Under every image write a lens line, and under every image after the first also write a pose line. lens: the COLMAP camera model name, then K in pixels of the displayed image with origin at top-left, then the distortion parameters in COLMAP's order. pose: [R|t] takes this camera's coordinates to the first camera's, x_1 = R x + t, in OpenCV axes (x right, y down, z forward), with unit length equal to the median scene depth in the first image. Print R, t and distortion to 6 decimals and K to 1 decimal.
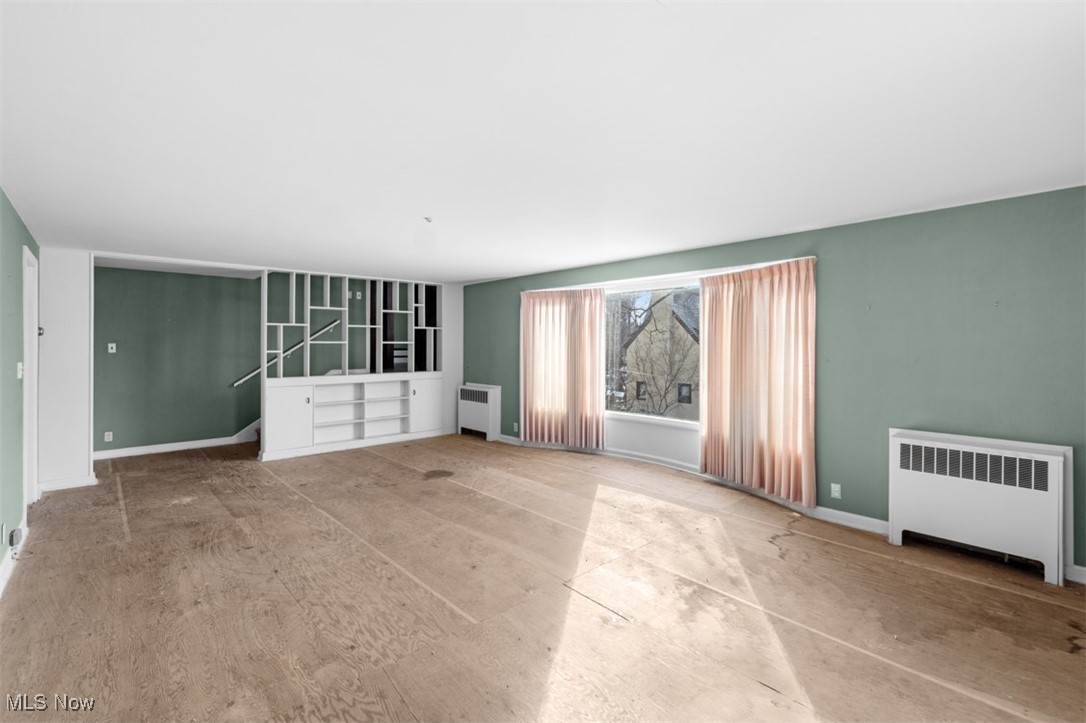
lens RADIAL K [[500.5, 0, 537.1], [0, 500.5, 343.3], [0, 0, 1]] dist [0.002016, 0.000503]
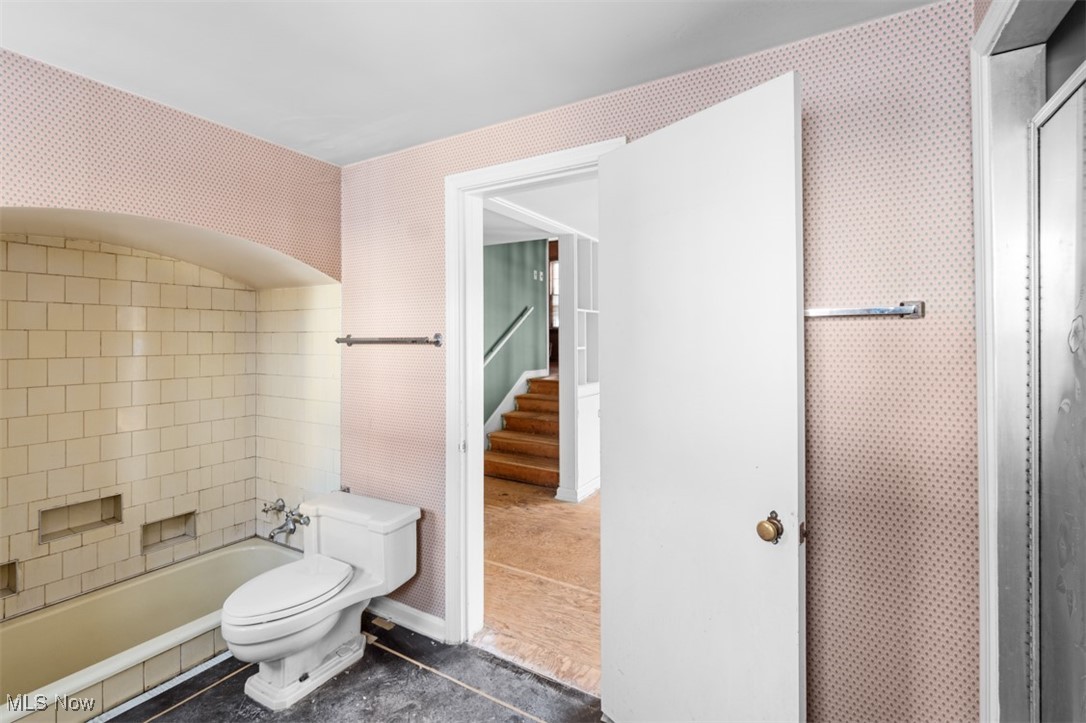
lens RADIAL K [[500.5, 0, 537.1], [0, 500.5, 343.3], [0, 0, 1]] dist [0.002016, 0.000503]
pose [[0.954272, -0.006243, 0.298876, -1.302730], [0.003699, 0.999952, 0.009079, 0.001679], [-0.298918, -0.007558, 0.954249, 0.584300]]
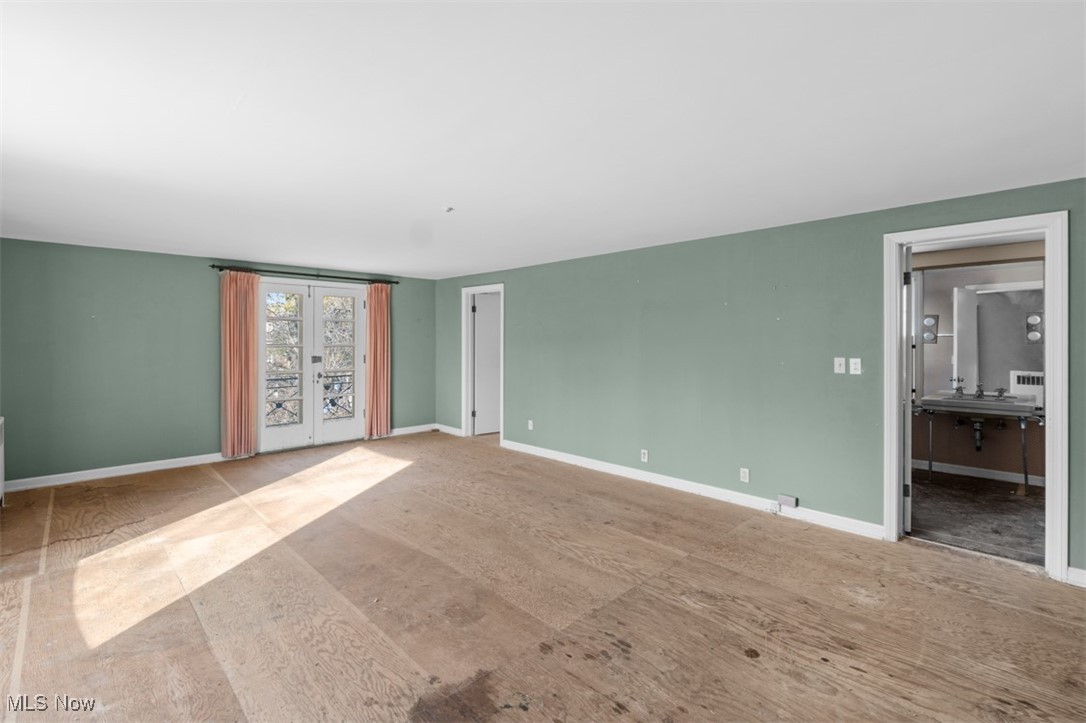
lens RADIAL K [[500.5, 0, 537.1], [0, 500.5, 343.3], [0, 0, 1]] dist [0.002016, 0.000503]
pose [[-0.999256, -0.002689, -0.038475, -0.349994], [-0.002680, 0.999996, -0.000305, 0.007203], [0.038476, -0.000202, -0.999260, 1.967218]]
